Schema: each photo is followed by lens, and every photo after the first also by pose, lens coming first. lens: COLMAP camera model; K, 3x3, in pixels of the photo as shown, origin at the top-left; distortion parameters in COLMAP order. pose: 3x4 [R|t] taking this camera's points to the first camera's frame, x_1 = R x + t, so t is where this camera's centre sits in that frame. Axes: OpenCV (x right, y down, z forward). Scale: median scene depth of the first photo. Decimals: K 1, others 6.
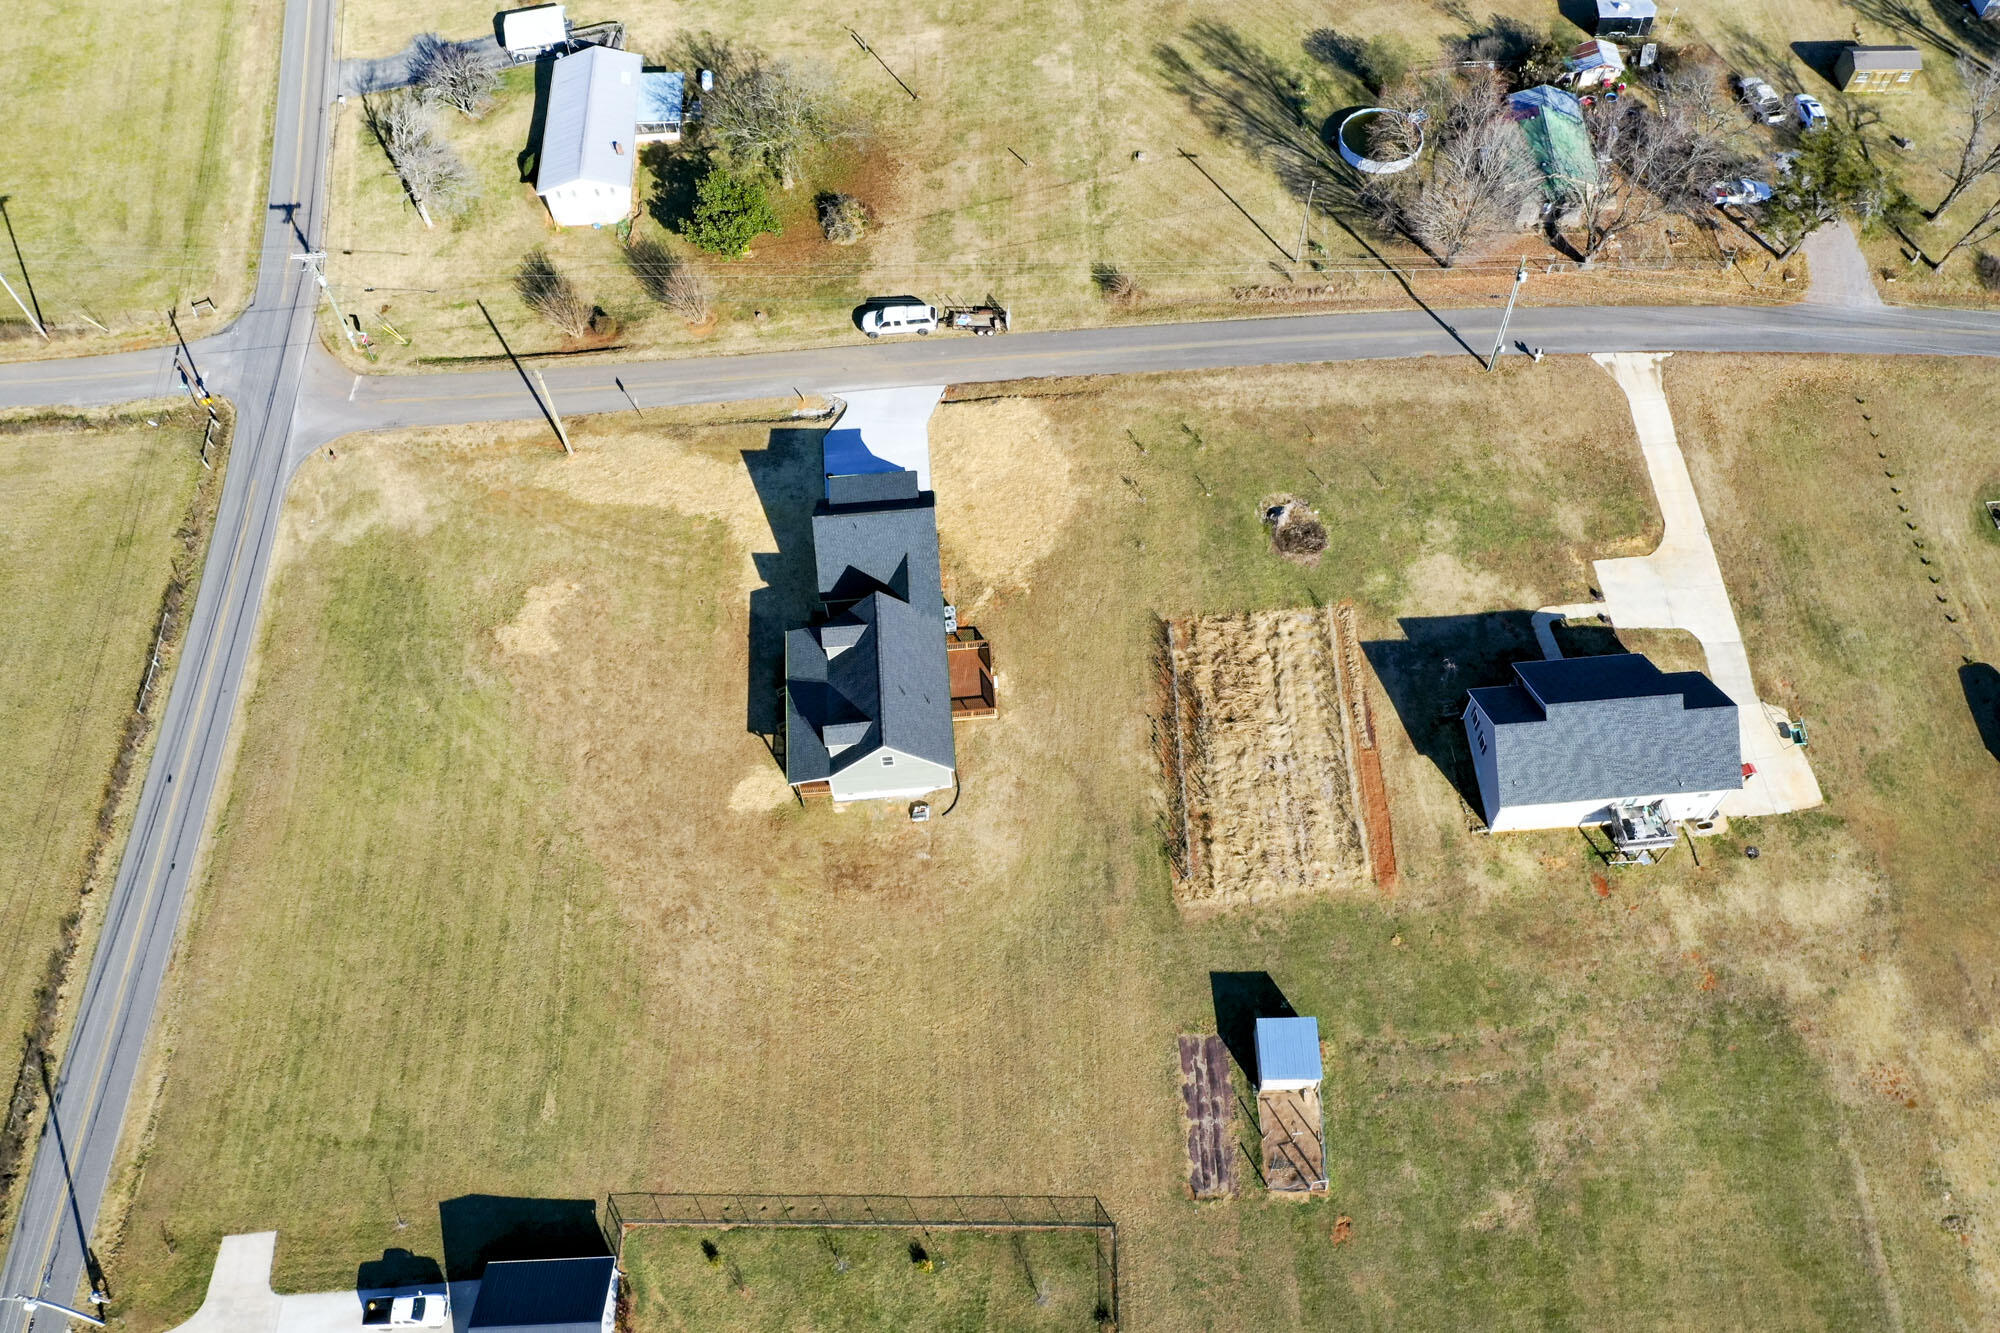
lens RADIAL K [[1568.3, 0, 996.1], [0, 1568.3, 666.5], [0, 0, 1]] dist [-0.013978, 0.001067]
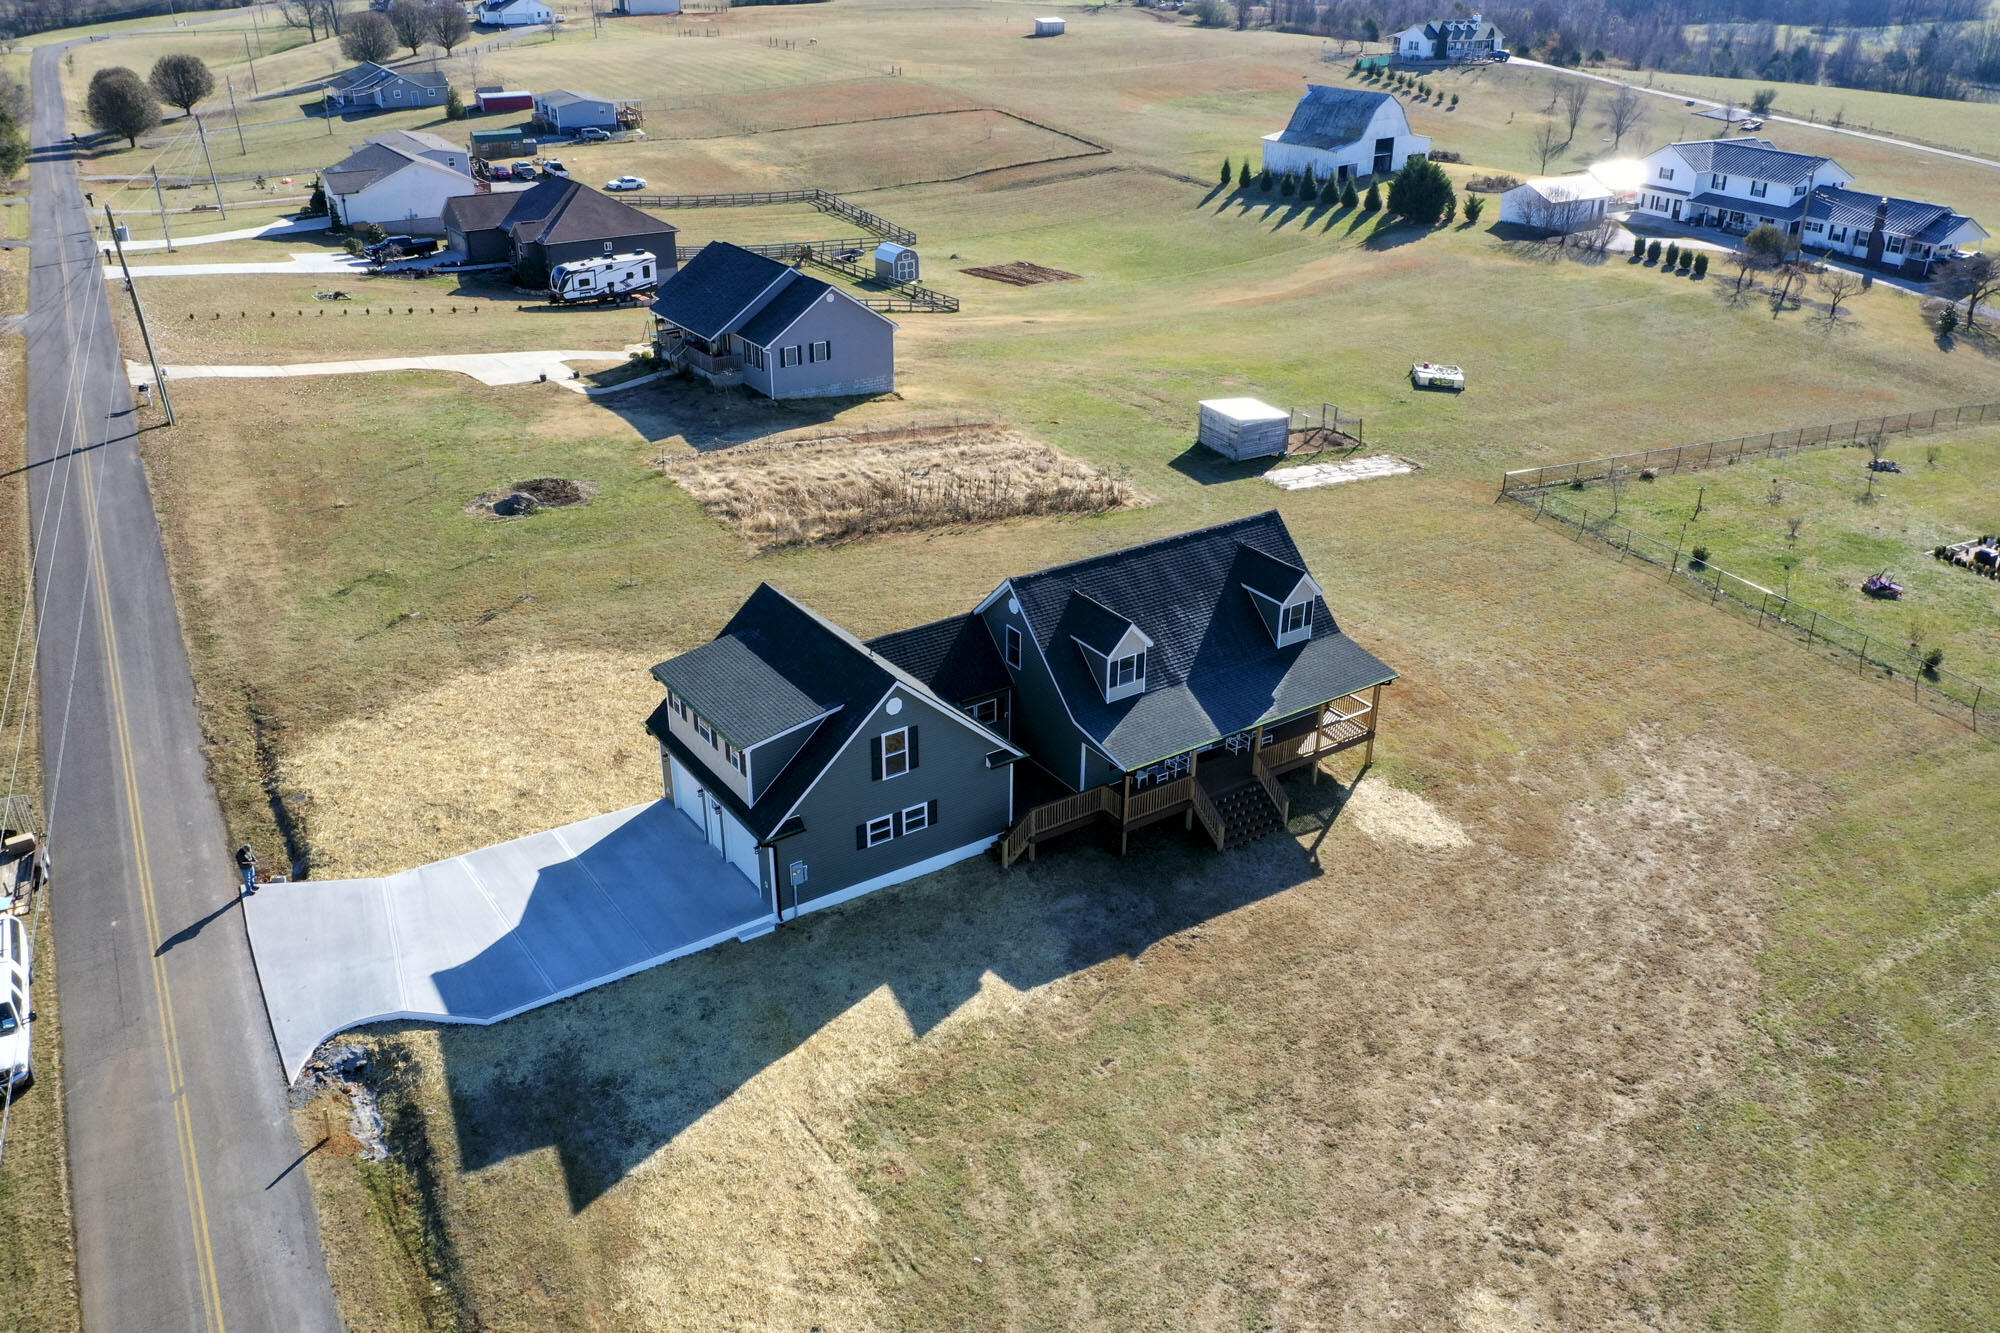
lens RADIAL K [[1568.3, 0, 996.1], [0, 1568.3, 666.5], [0, 0, 1]] dist [-0.013978, 0.001067]
pose [[-0.499670, -0.353216, 0.790929, -0.423700], [0.740871, 0.298839, 0.601503, -0.303003], [-0.448821, 0.886529, 0.112367, 0.875362]]
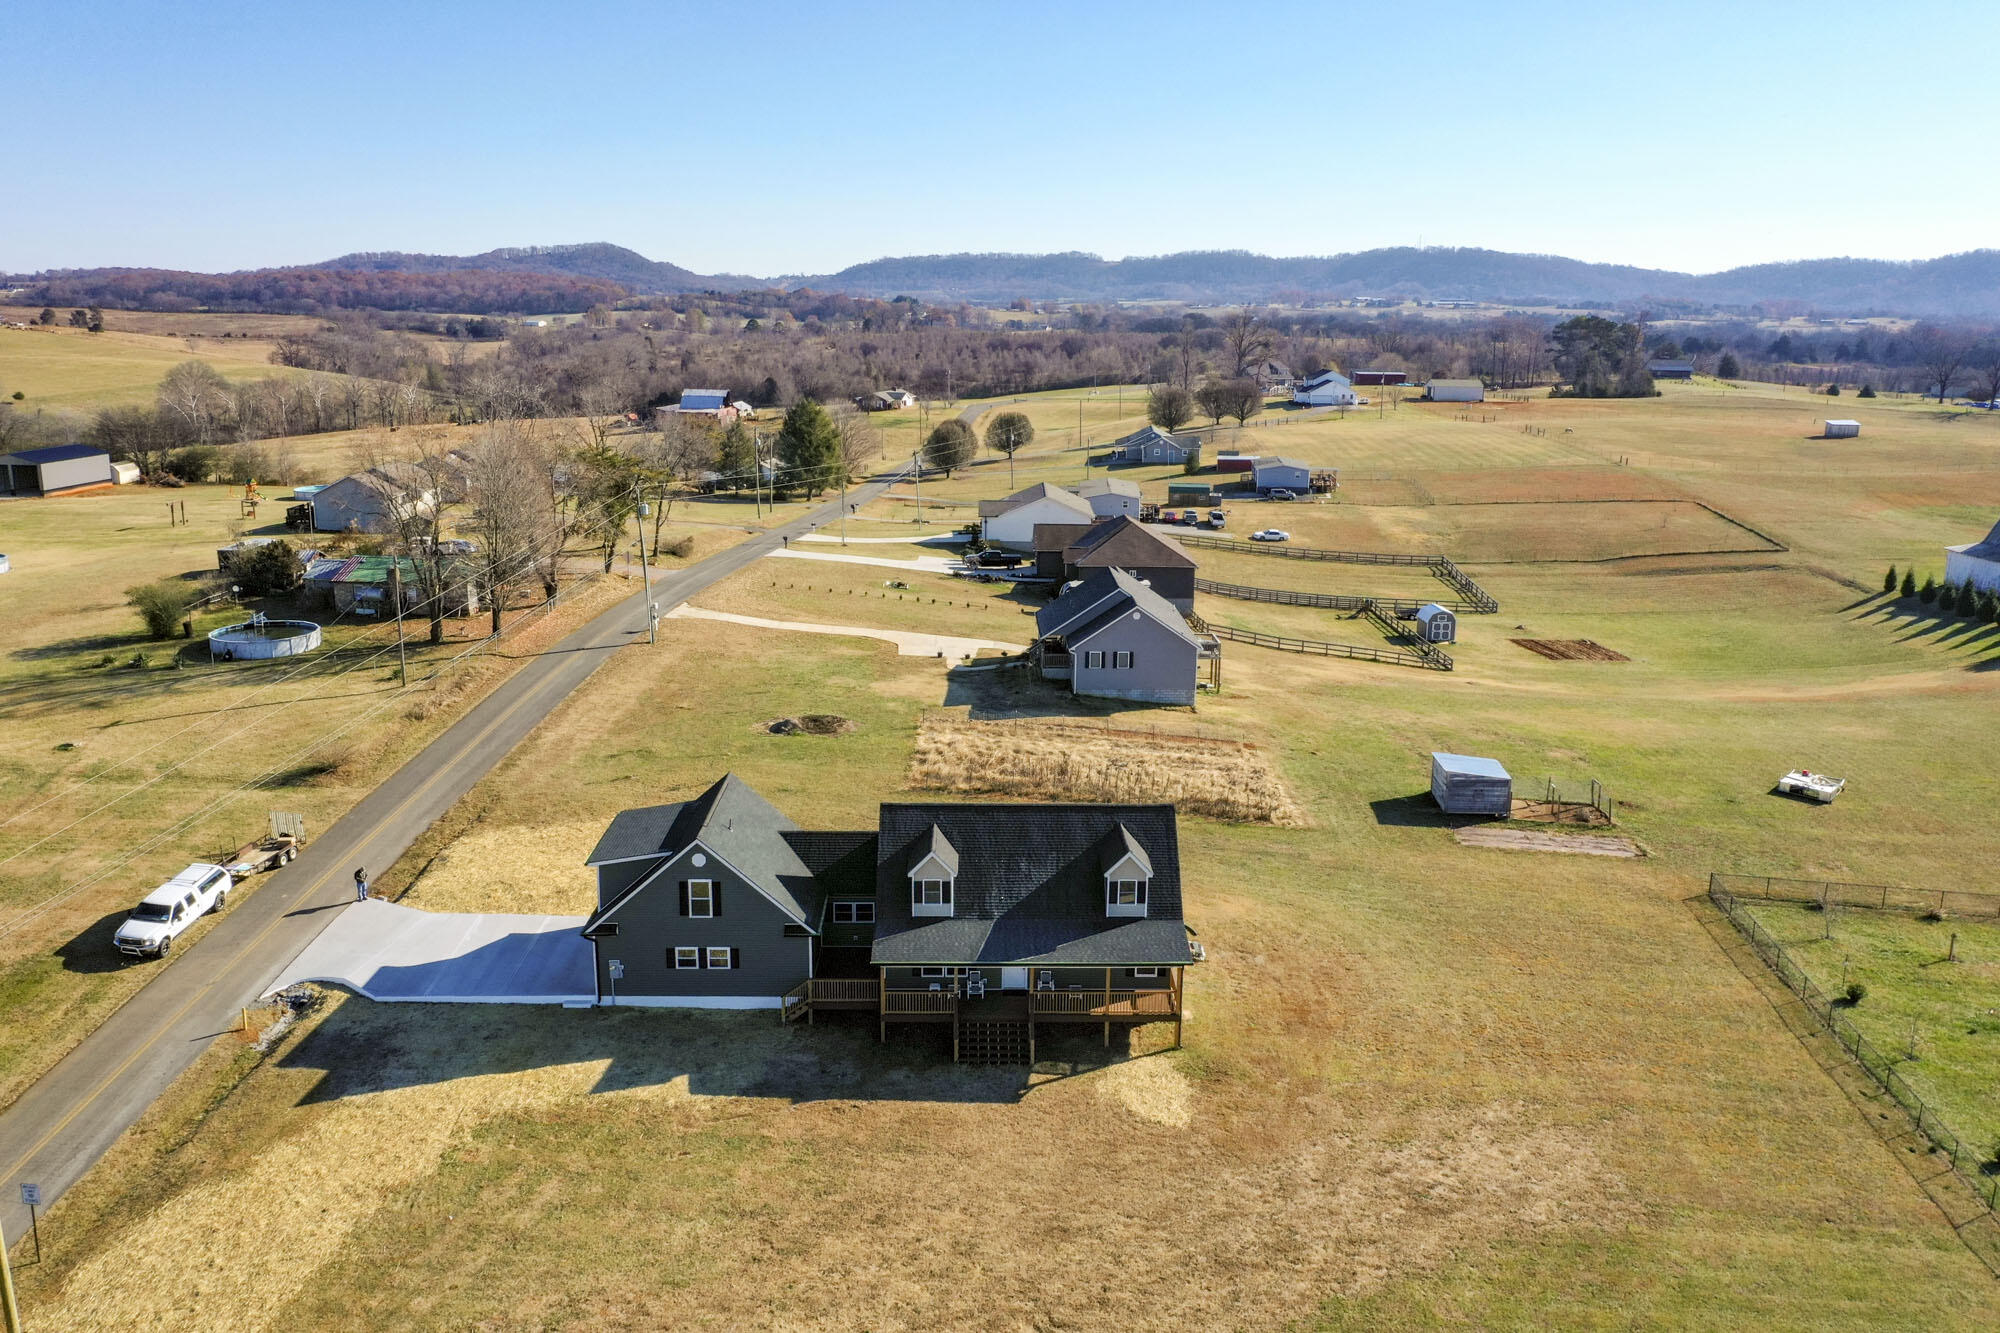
lens RADIAL K [[1568.3, 0, 996.1], [0, 1568.3, 666.5], [0, 0, 1]] dist [-0.013978, 0.001067]
pose [[0.054775, -0.195997, 0.979074, -0.591182], [0.841345, 0.537108, 0.060451, -0.068036], [-0.537716, 0.820427, 0.194321, 0.735102]]
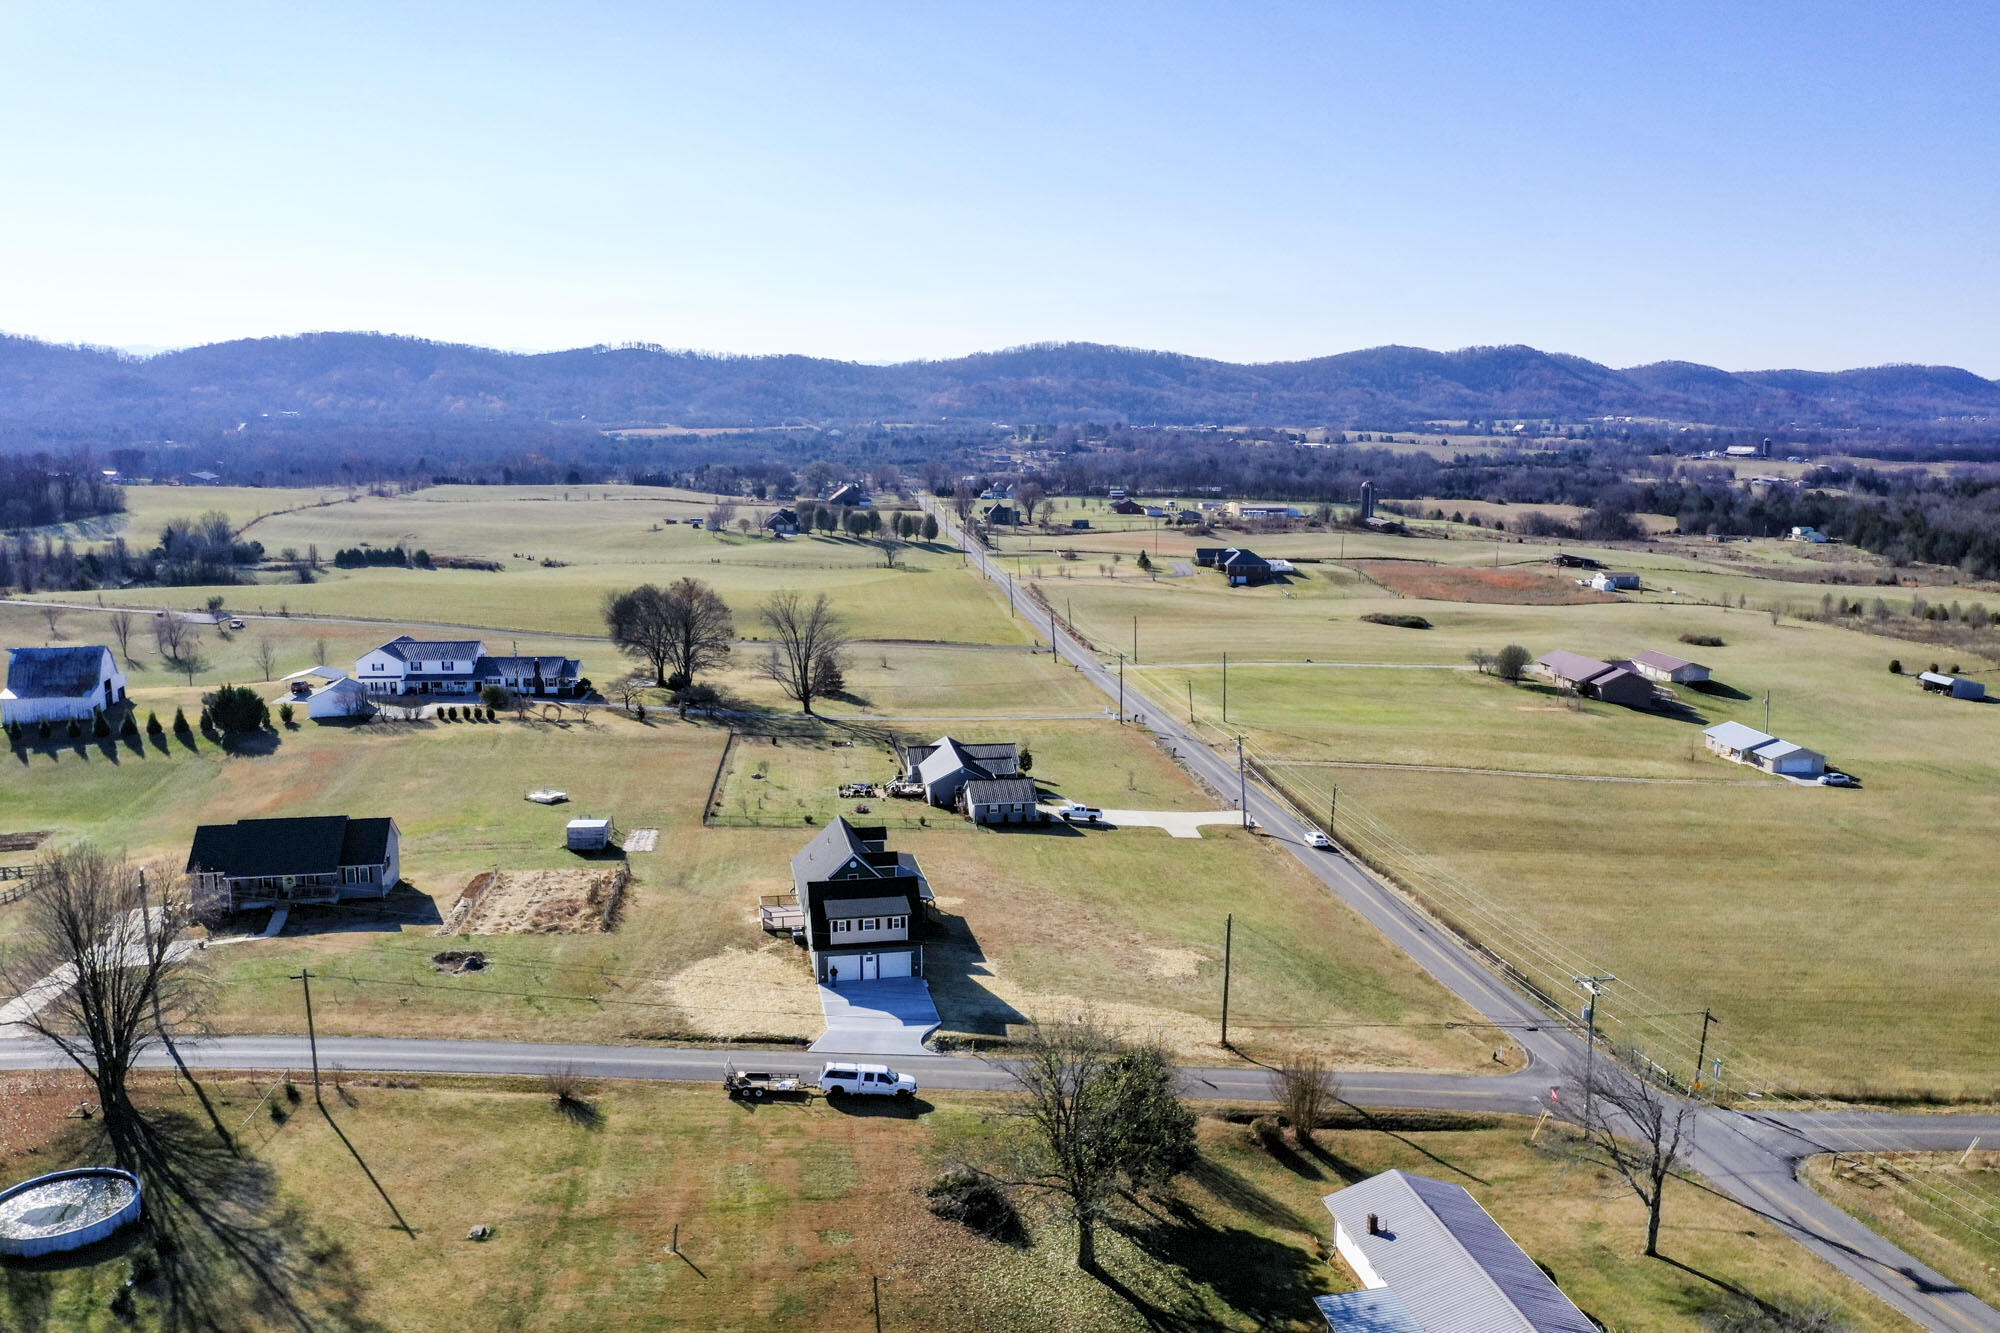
lens RADIAL K [[1568.3, 0, 996.1], [0, 1568.3, 666.5], [0, 0, 1]] dist [-0.013978, 0.001067]
pose [[-0.992183, 0.047303, -0.115480, -0.047606], [-0.089787, 0.372084, 0.923846, -1.109588], [0.086669, 0.926993, -0.364928, 1.188041]]
